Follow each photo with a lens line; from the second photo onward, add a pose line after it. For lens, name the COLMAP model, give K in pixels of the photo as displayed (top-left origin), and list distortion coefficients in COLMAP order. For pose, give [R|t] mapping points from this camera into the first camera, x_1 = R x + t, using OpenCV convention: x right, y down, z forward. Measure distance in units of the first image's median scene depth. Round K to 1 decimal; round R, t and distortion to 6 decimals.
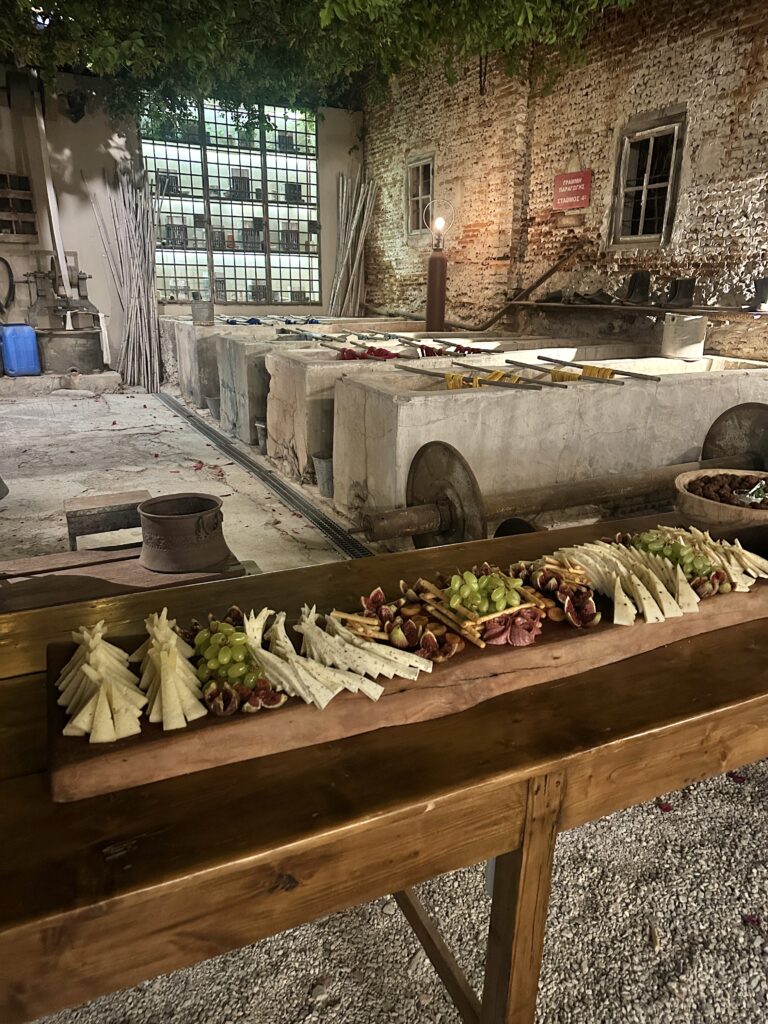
lens RADIAL K [[723.9, 0, 384.0], [0, 723.9, 512.0], [0, 0, 1]] dist [0.068834, -0.094494]
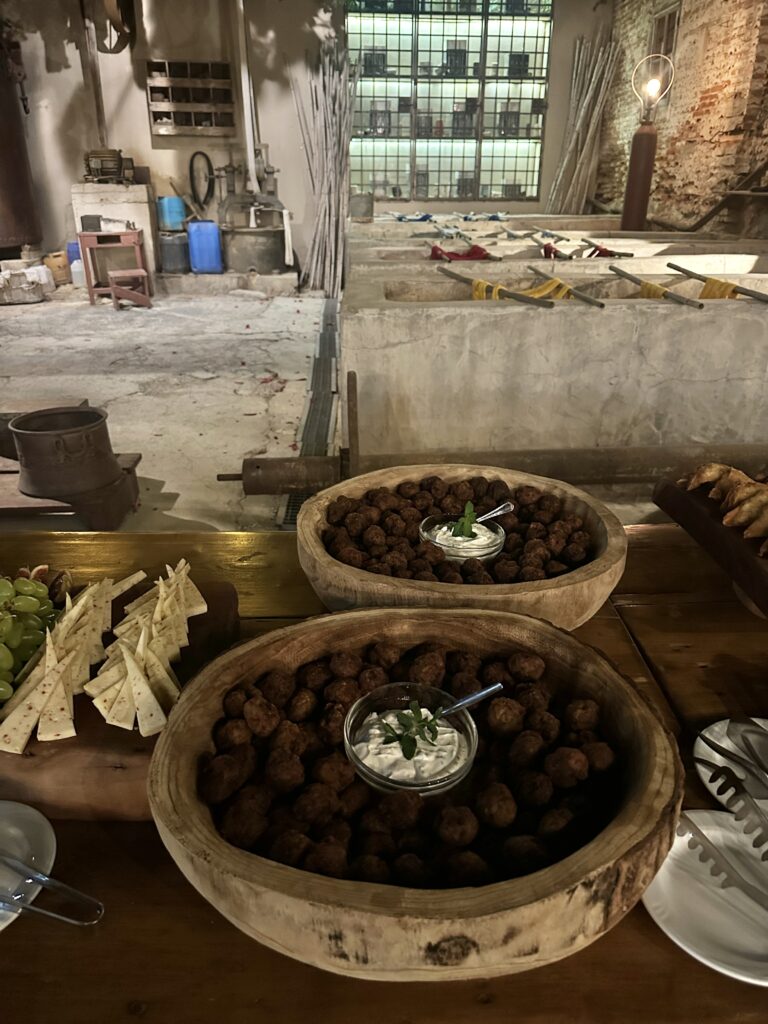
lens RADIAL K [[733.9, 0, 385.3], [0, 733.9, 519.4], [0, 0, 1]] dist [-0.005056, 0.001474]
pose [[0.919948, 0.153688, -0.360659, 0.139661], [-0.108264, 0.983774, 0.143065, -0.021903], [0.376795, -0.092566, 0.921660, 0.116030]]
